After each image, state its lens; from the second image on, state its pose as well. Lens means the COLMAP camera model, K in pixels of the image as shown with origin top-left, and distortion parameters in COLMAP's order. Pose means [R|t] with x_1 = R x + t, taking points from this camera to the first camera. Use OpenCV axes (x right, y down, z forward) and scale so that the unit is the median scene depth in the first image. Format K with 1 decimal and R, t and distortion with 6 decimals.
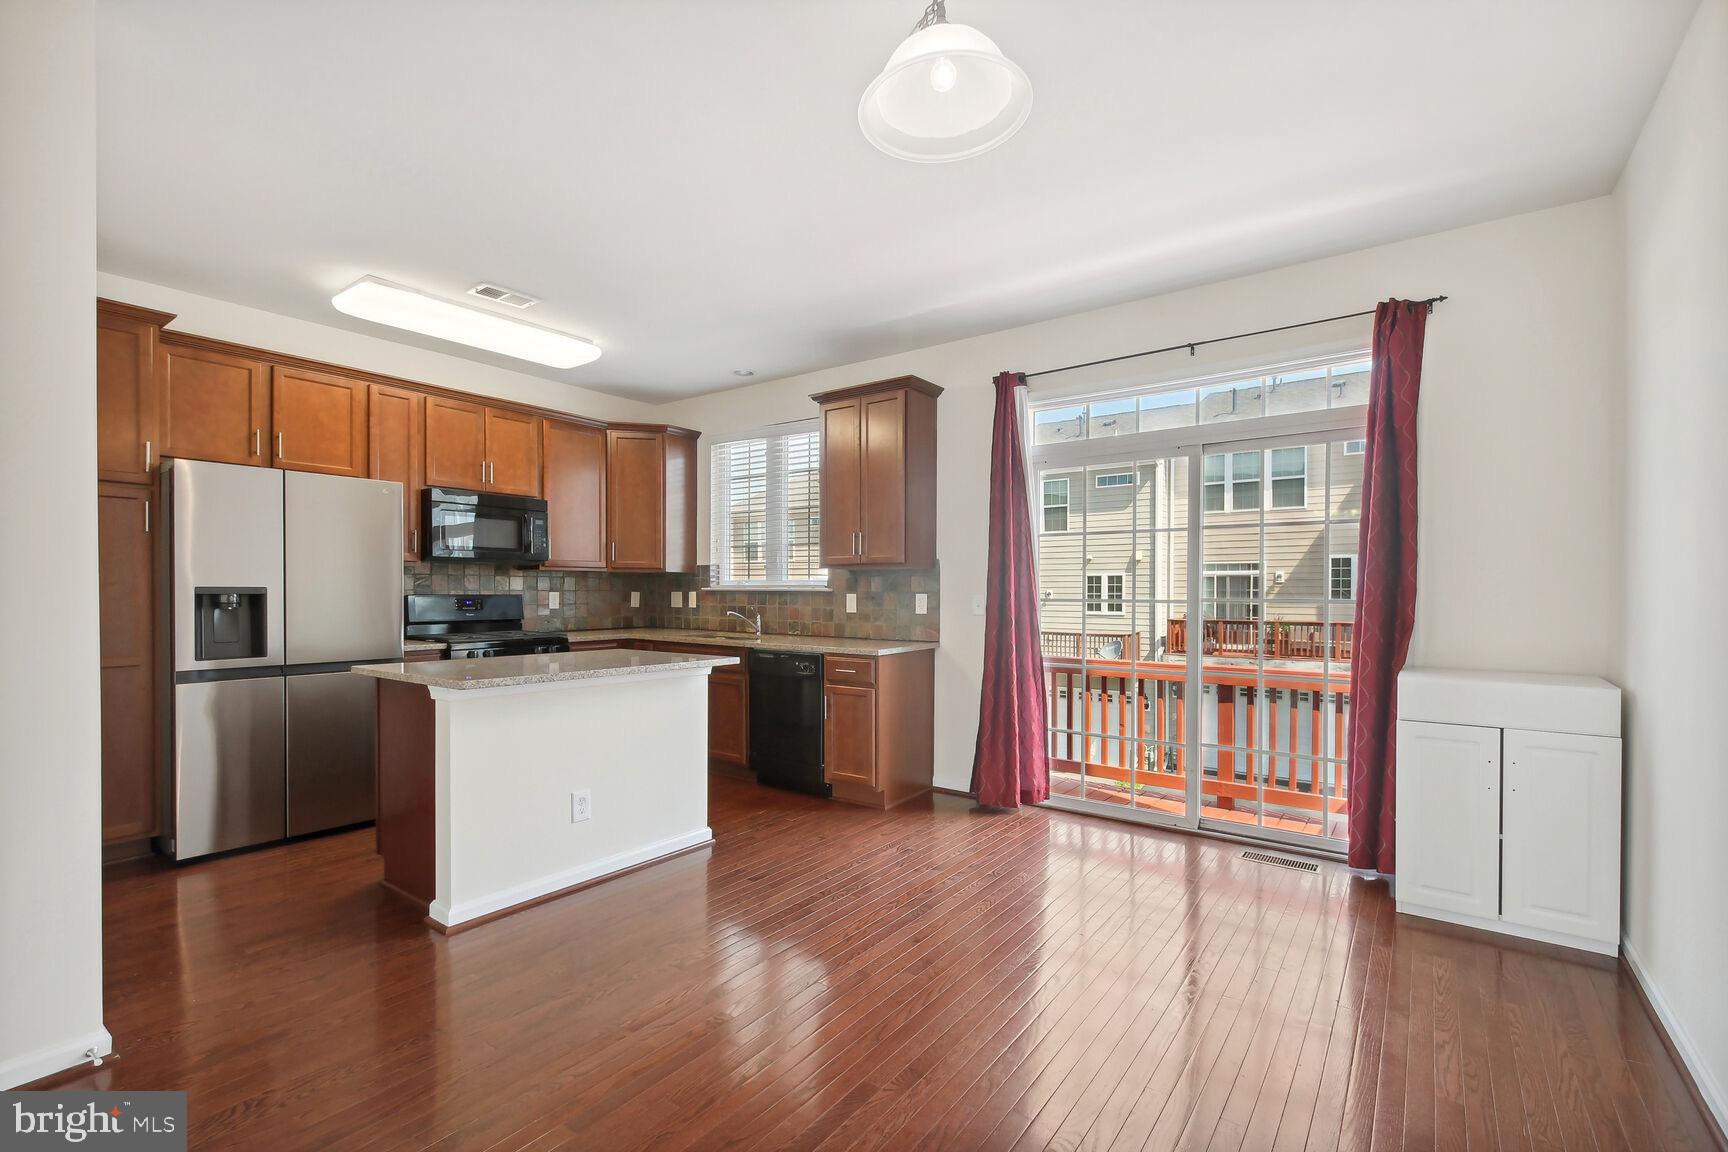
lens RADIAL K [[762.7, 0, 859.9], [0, 762.7, 586.4], [0, 0, 1]] dist [0.002662, -0.002042]
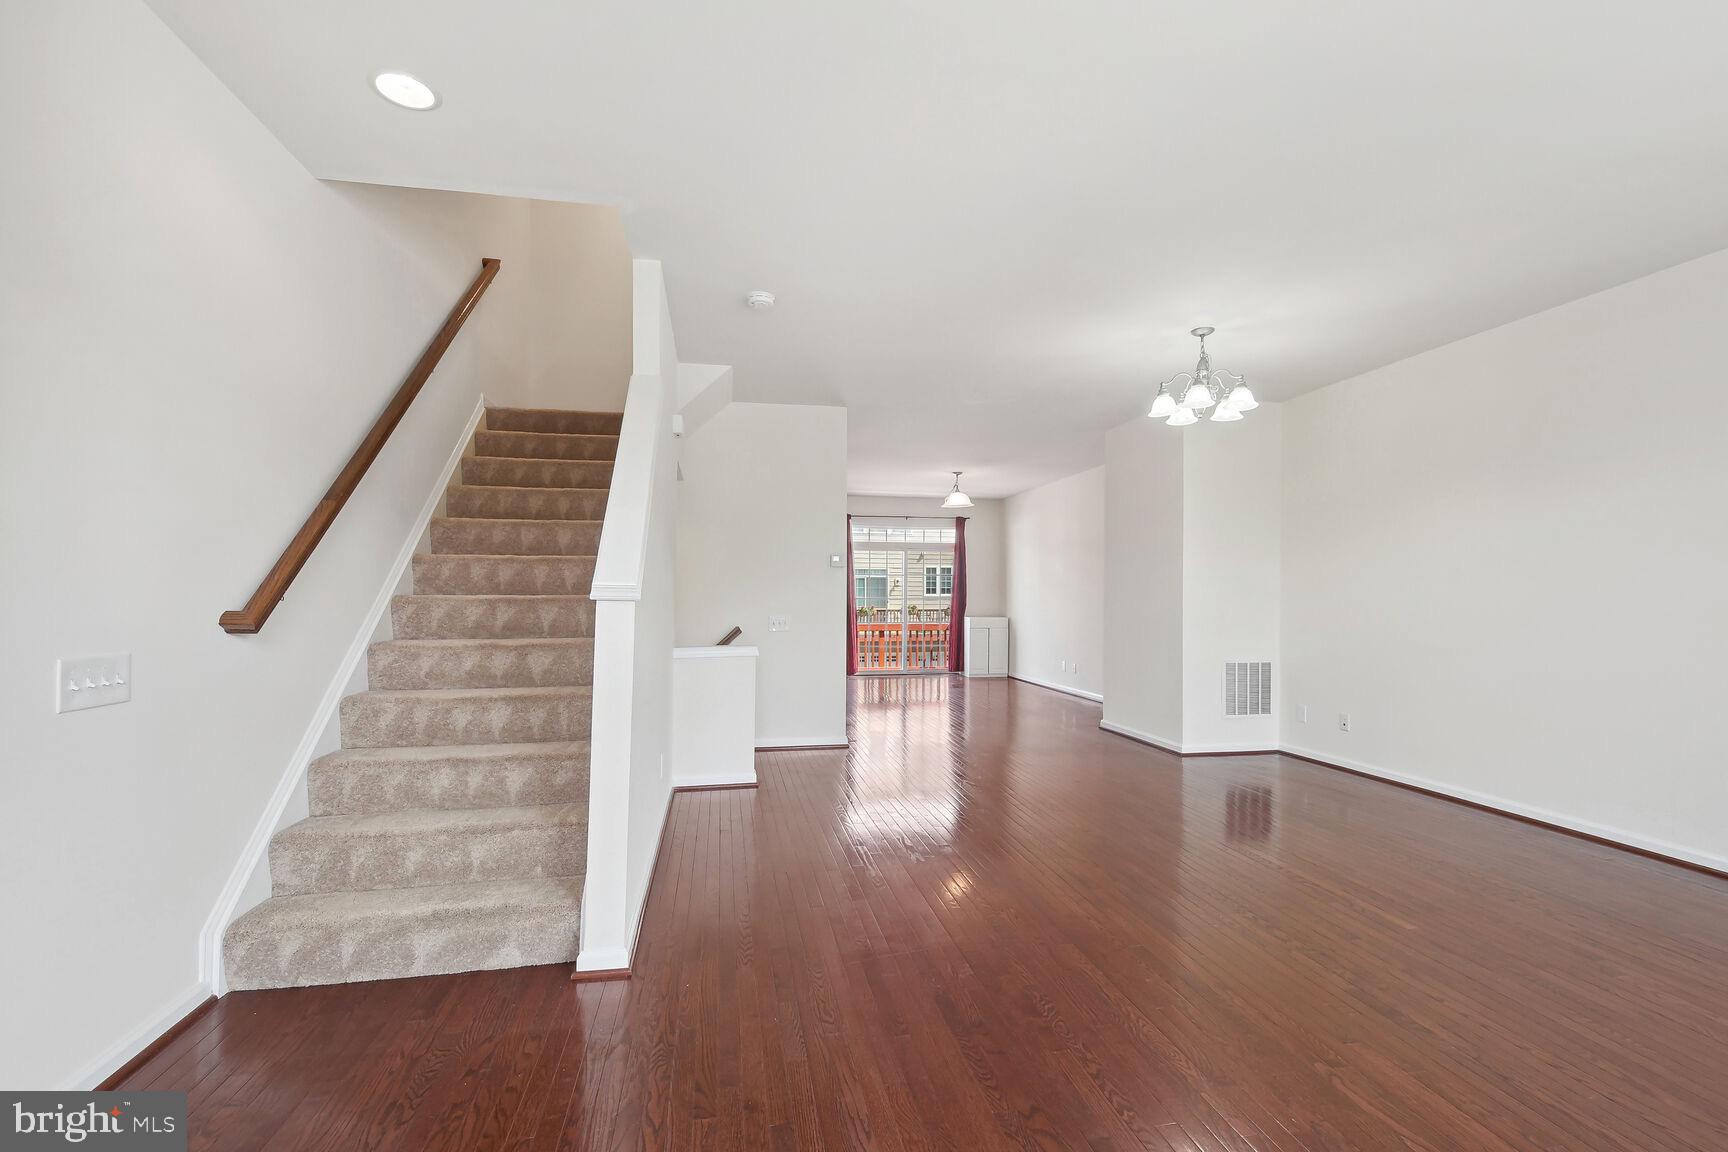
lens RADIAL K [[762.7, 0, 872.0], [0, 762.7, 572.5], [0, 0, 1]] dist [0.002662, -0.002042]
pose [[0.671389, 0.020591, 0.740819, -1.580982], [-0.006700, 0.999742, -0.021716, -0.014019], [-0.741075, 0.009617, 0.671354, -0.789047]]
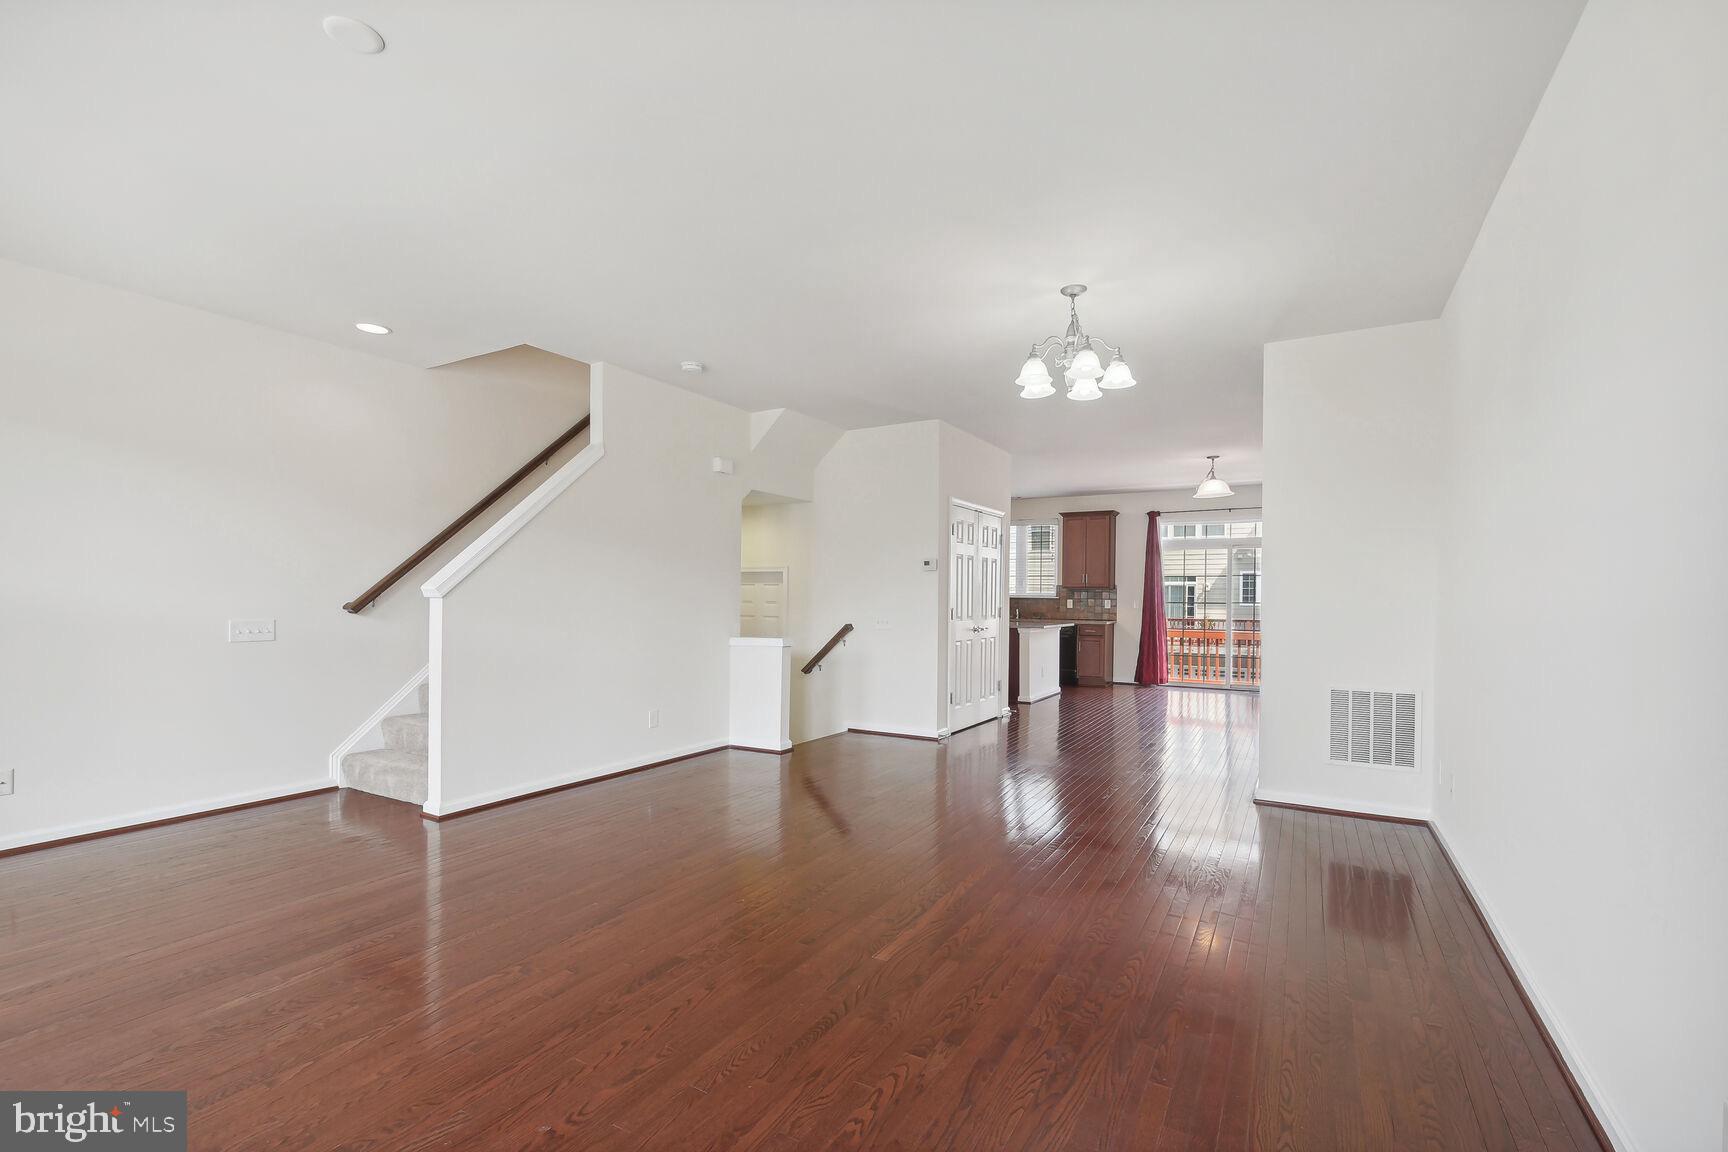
lens RADIAL K [[762.7, 0, 871.5], [0, 762.7, 589.2], [0, 0, 1]] dist [0.002662, -0.002042]
pose [[0.992861, 0.003094, 0.119233, -0.922683], [-0.002819, 0.999993, -0.002483, -0.014329], [-0.119240, 0.002129, 0.992863, -1.239733]]
